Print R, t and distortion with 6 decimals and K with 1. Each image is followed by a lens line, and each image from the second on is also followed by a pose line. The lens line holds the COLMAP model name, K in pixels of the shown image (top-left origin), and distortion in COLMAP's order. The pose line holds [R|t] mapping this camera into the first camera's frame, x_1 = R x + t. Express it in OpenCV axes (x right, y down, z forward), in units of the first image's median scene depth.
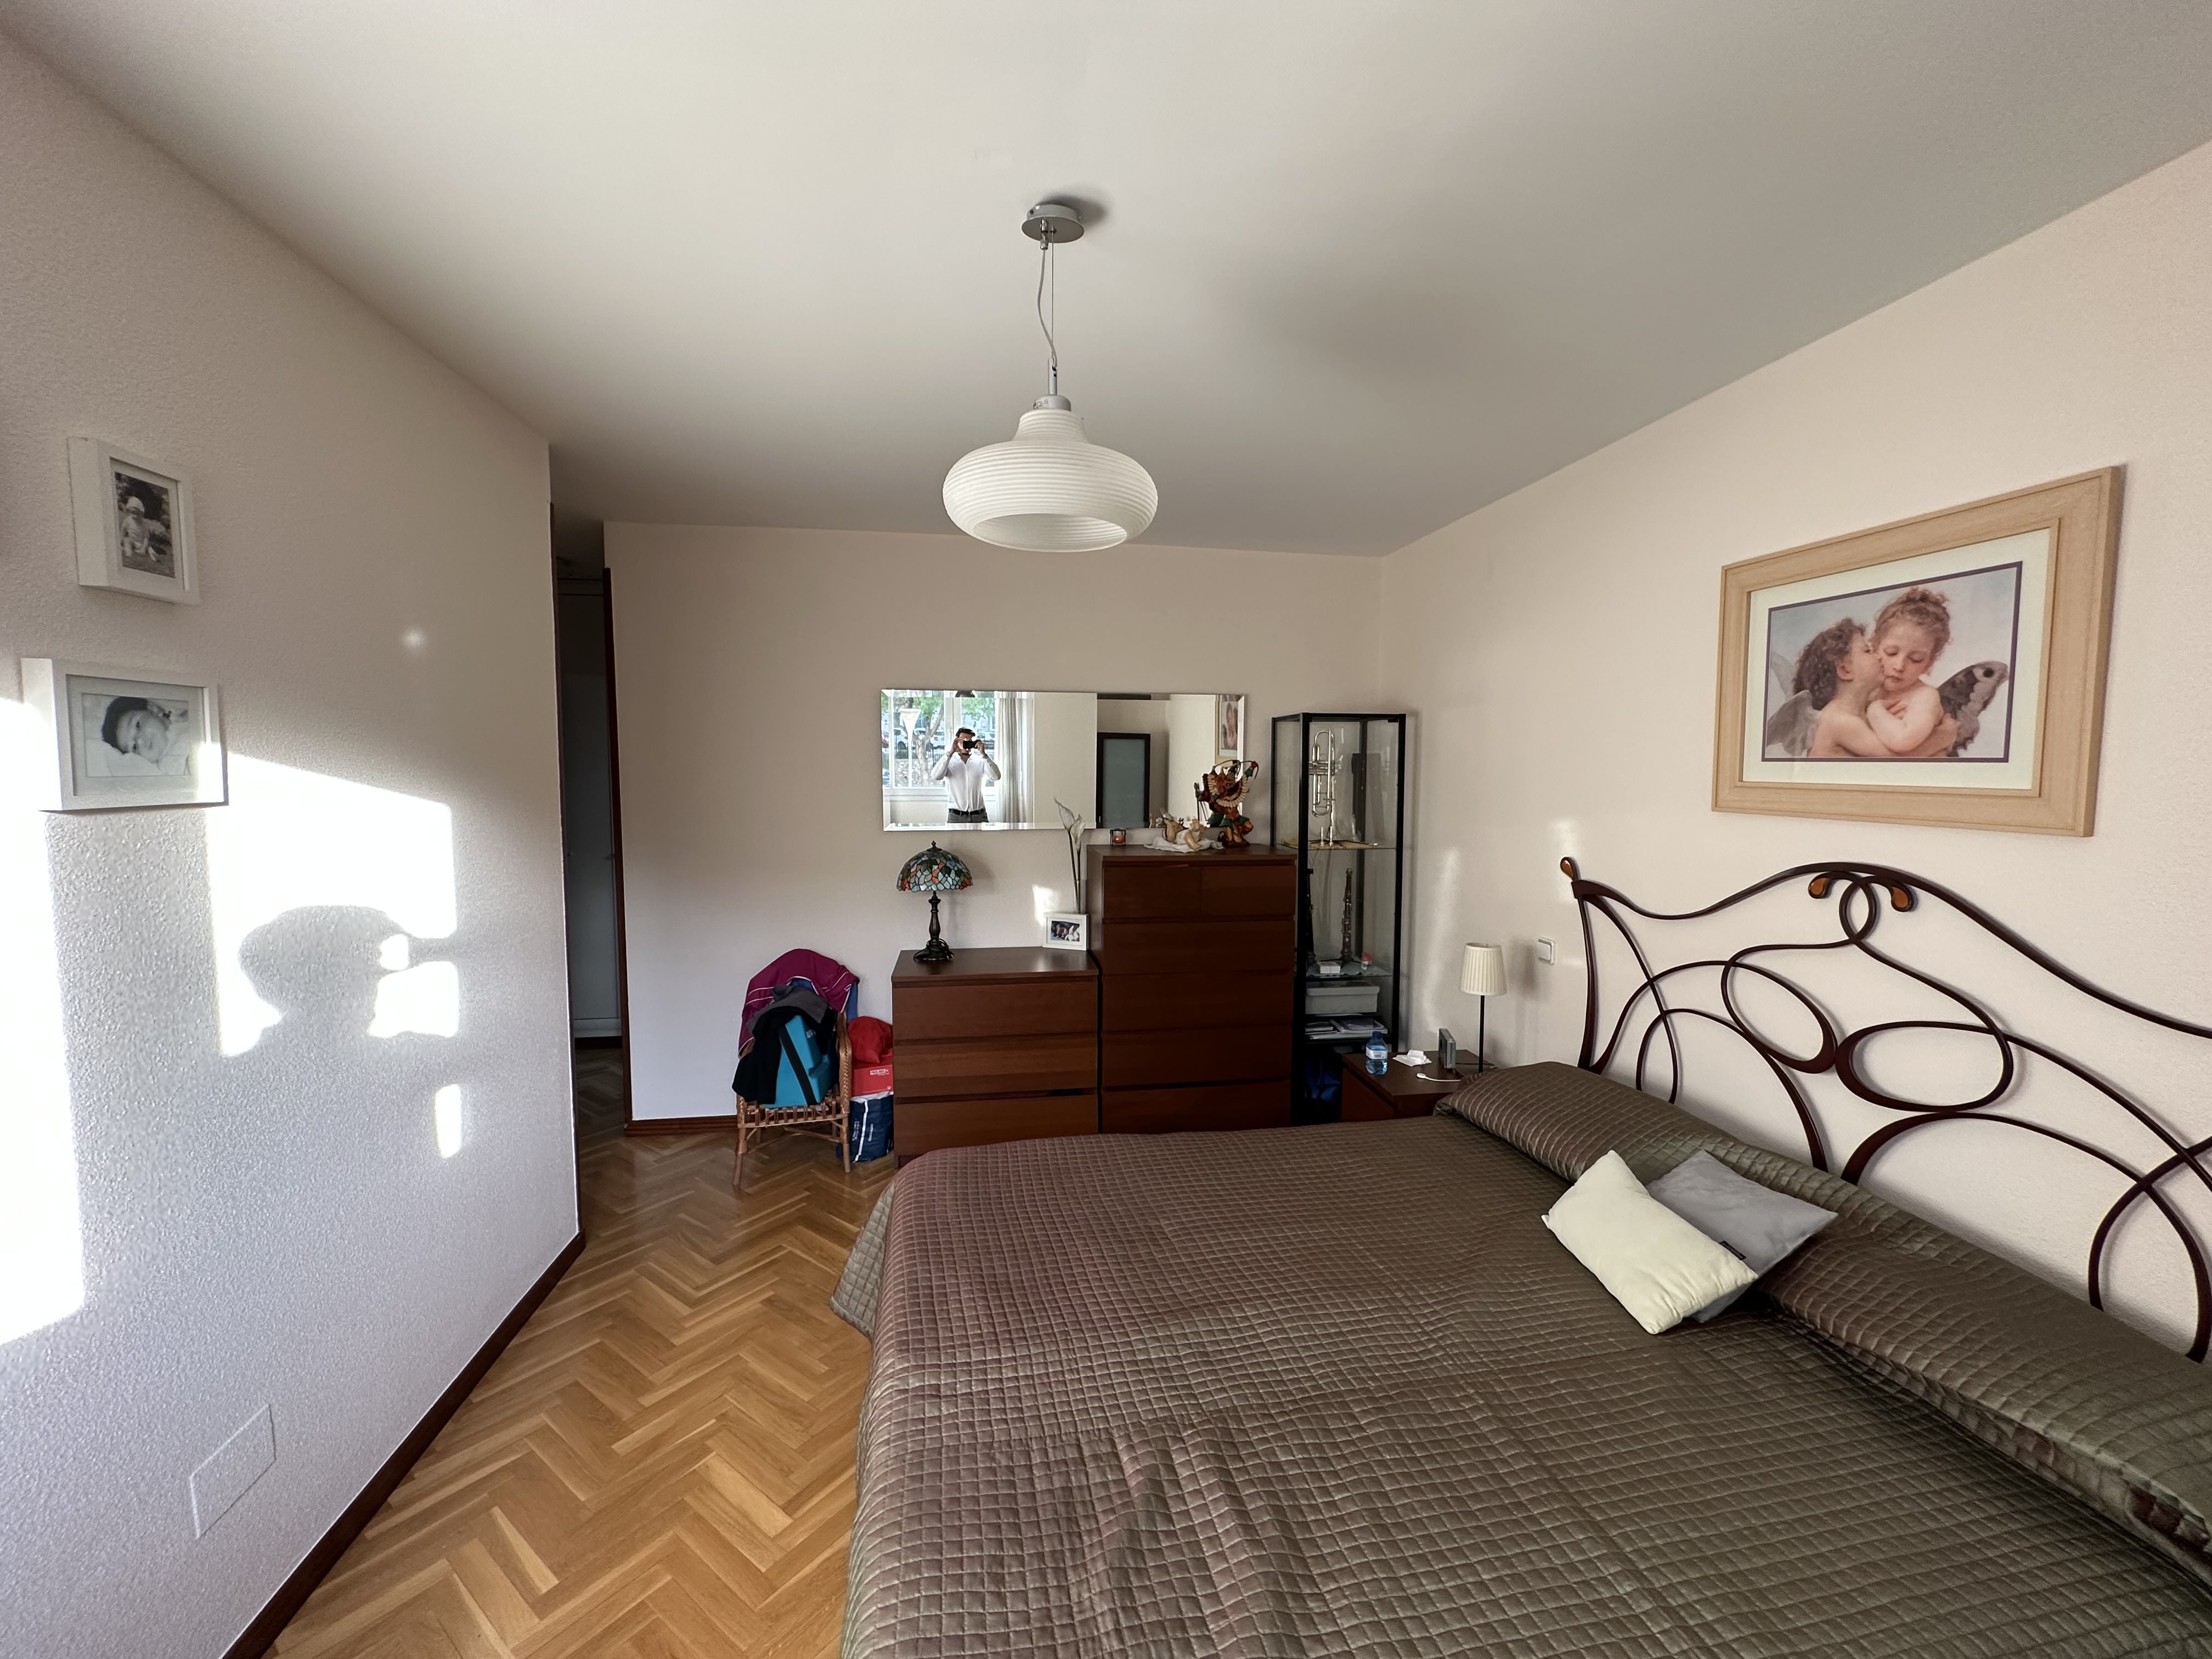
lens RADIAL K [[888.2, 0, 1096.2], [0, 888.2, 822.4], [0, 0, 1]] dist [0.002871, 0.000932]
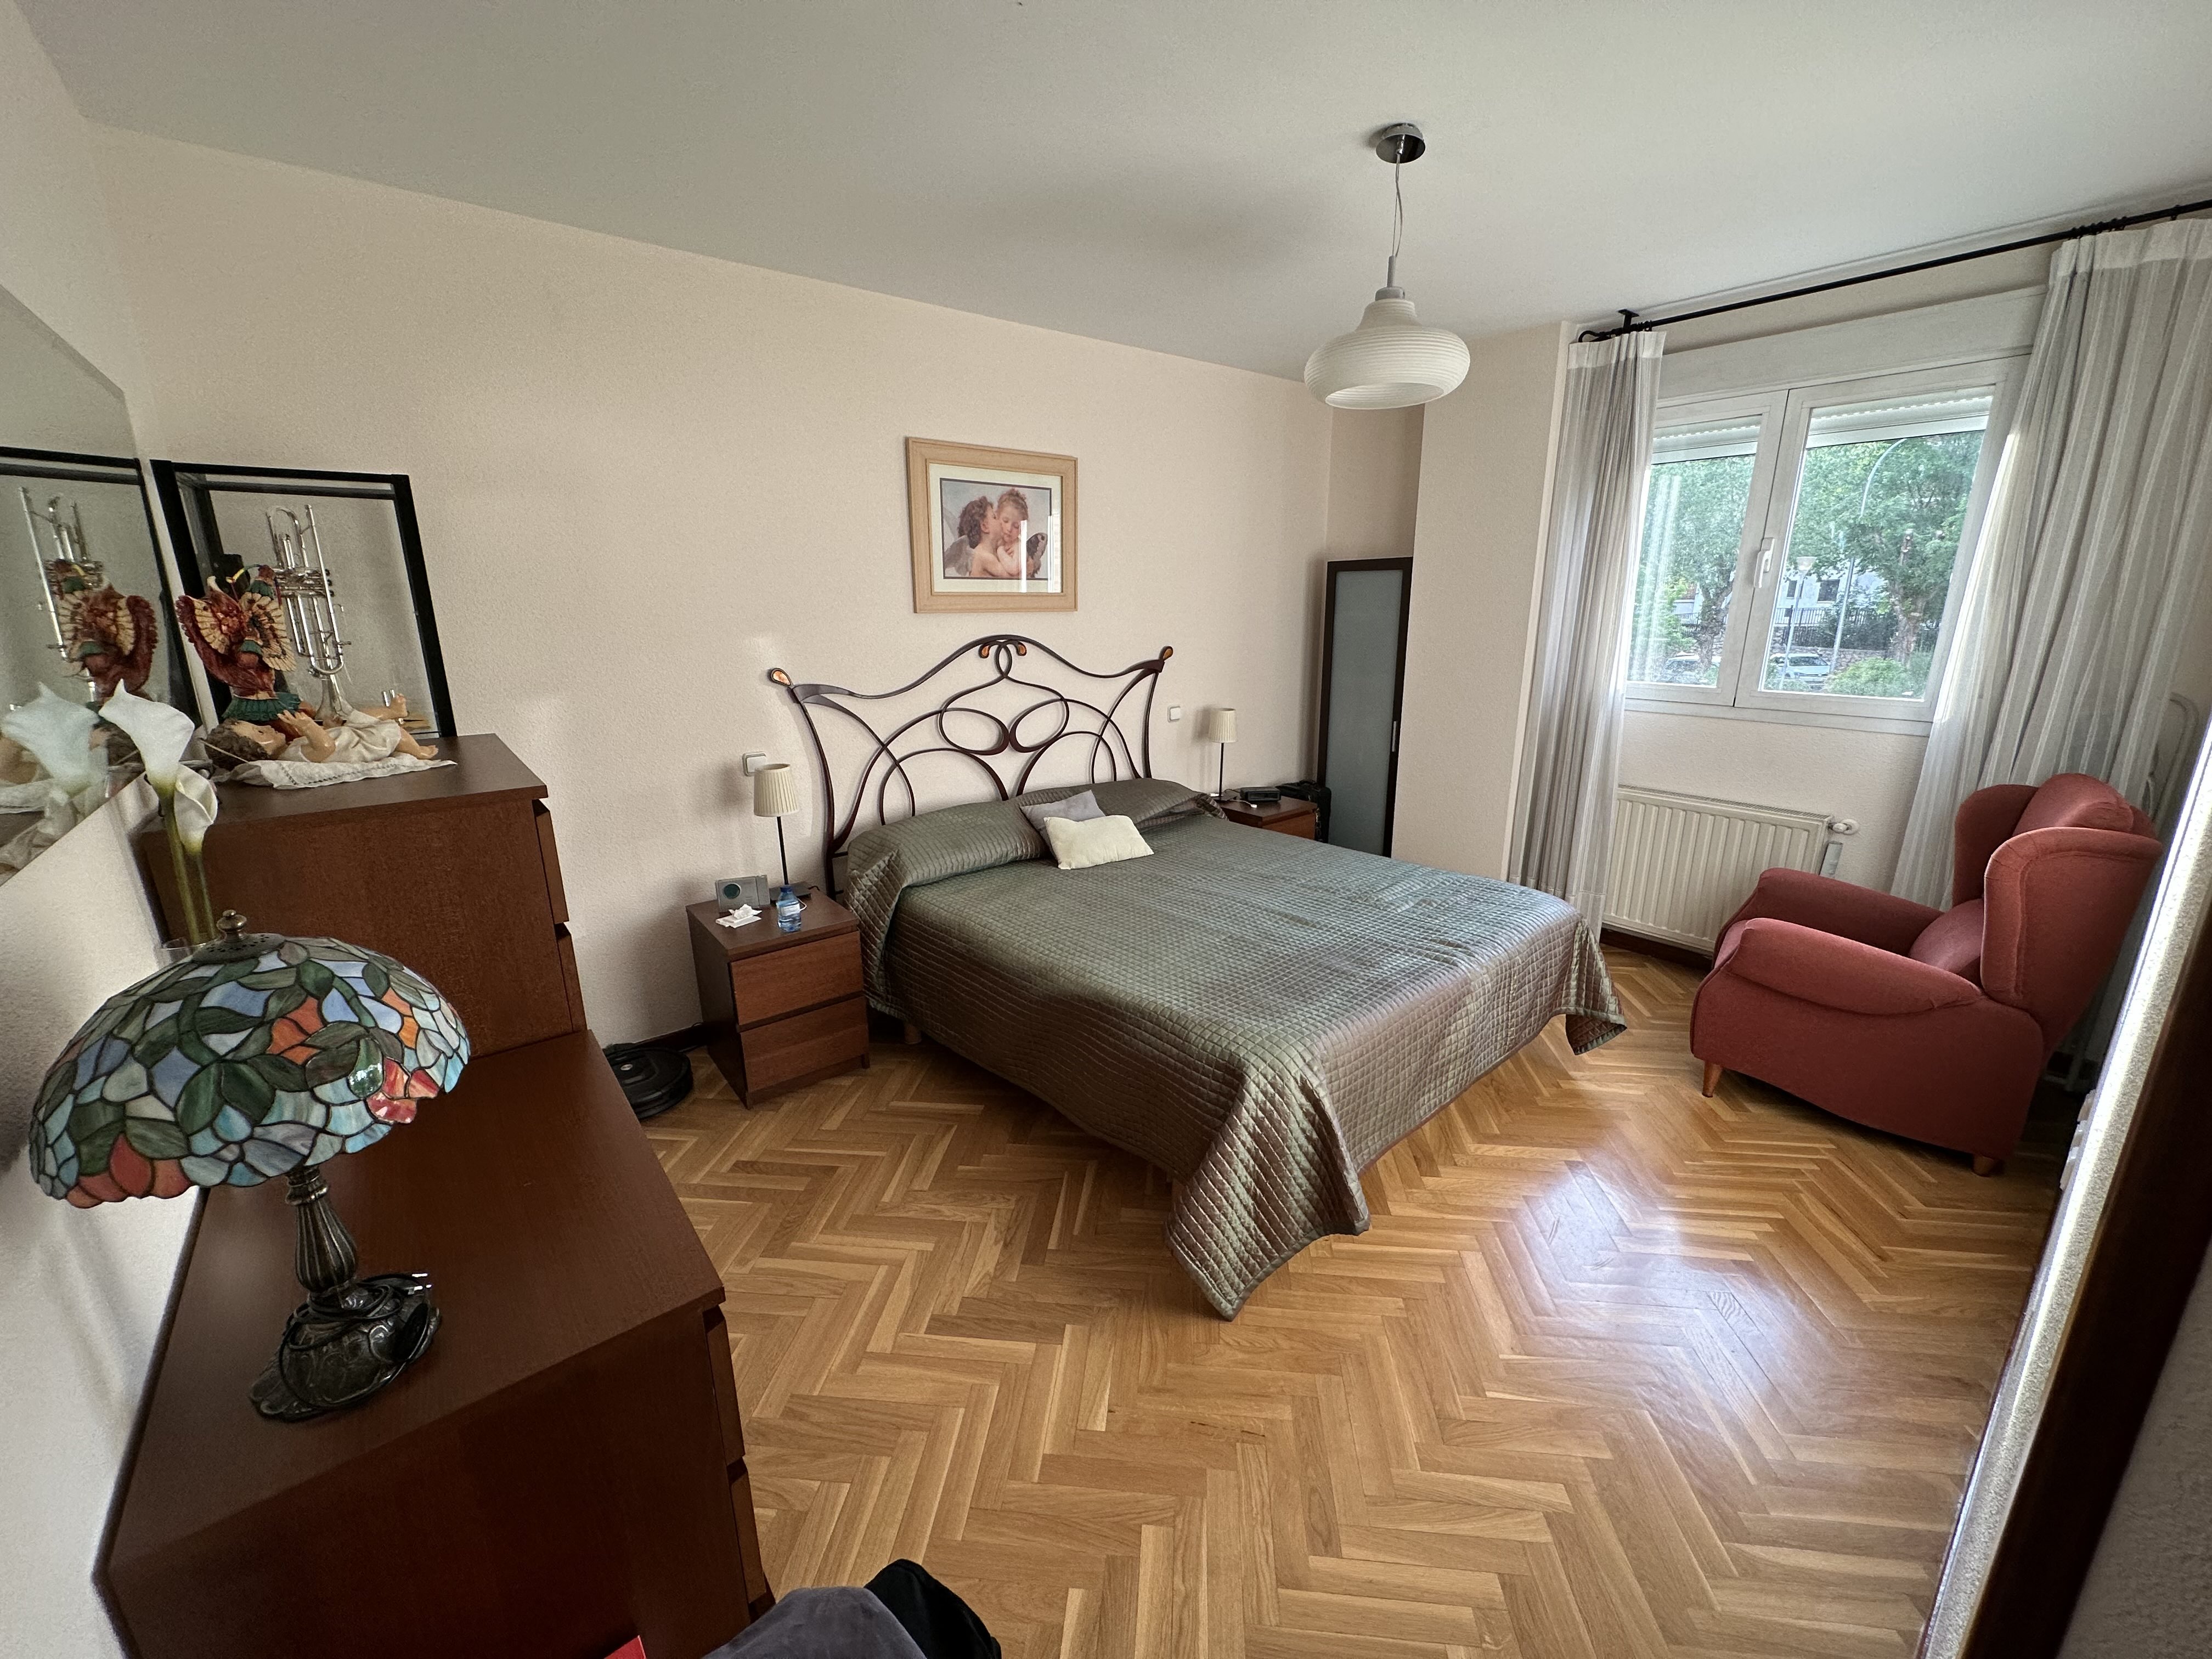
lens RADIAL K [[888.2, 0, 1096.9], [0, 888.2, 823.8], [0, 0, 1]] dist [0.002871, 0.000932]
pose [[-0.501395, -0.222320, 0.836168, -0.901352], [0.056487, 0.955951, 0.288040, -0.101114], [-0.863373, 0.191654, -0.466751, 1.753263]]
